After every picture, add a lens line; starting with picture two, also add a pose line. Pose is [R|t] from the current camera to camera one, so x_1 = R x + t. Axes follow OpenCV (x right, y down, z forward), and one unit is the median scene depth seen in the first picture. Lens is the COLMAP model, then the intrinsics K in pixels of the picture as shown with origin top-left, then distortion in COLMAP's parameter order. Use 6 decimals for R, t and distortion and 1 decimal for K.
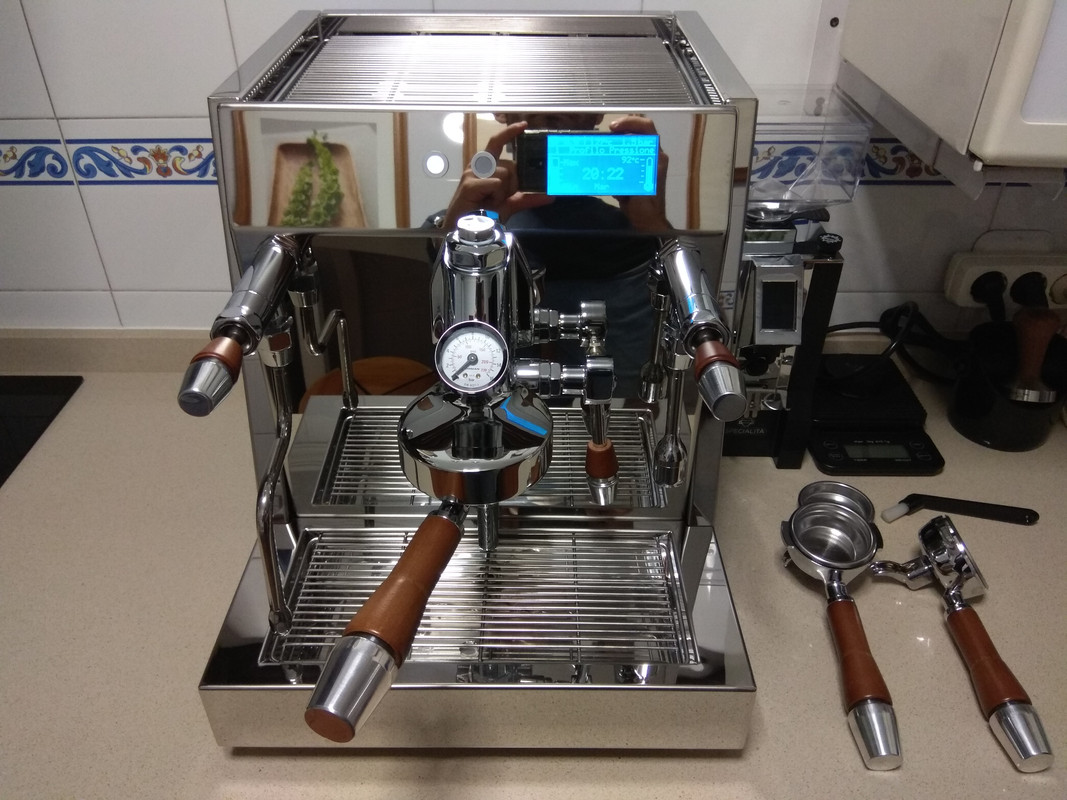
lens RADIAL K [[852.6, 0, 533.5], [0, 852.6, 400.0], [0, 0, 1]] dist [-0.008772, -0.012571]
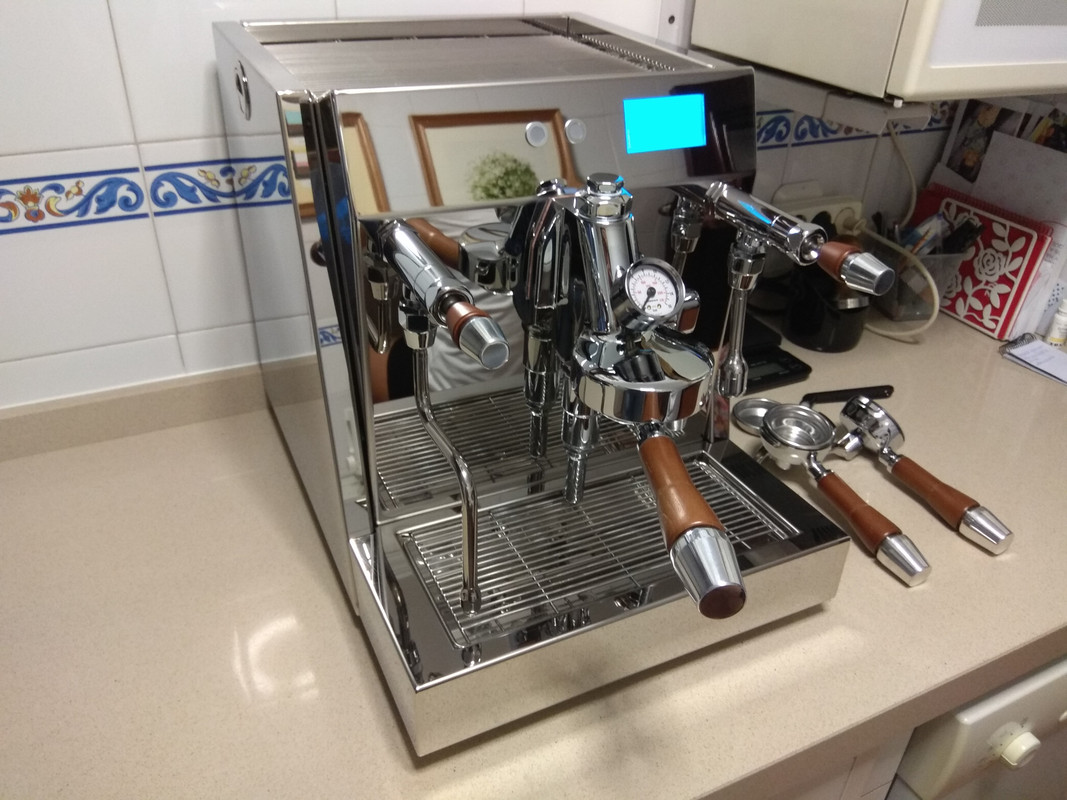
lens RADIAL K [[844.8, 0, 532.2], [0, 844.8, 419.7], [0, 0, 1]] dist [-0.007611, -0.017621]
pose [[0.892857, -0.213651, 0.396433, -0.398413], [0.209760, 0.976276, 0.053720, -0.004768], [-0.398505, 0.035191, 0.916491, 0.019192]]
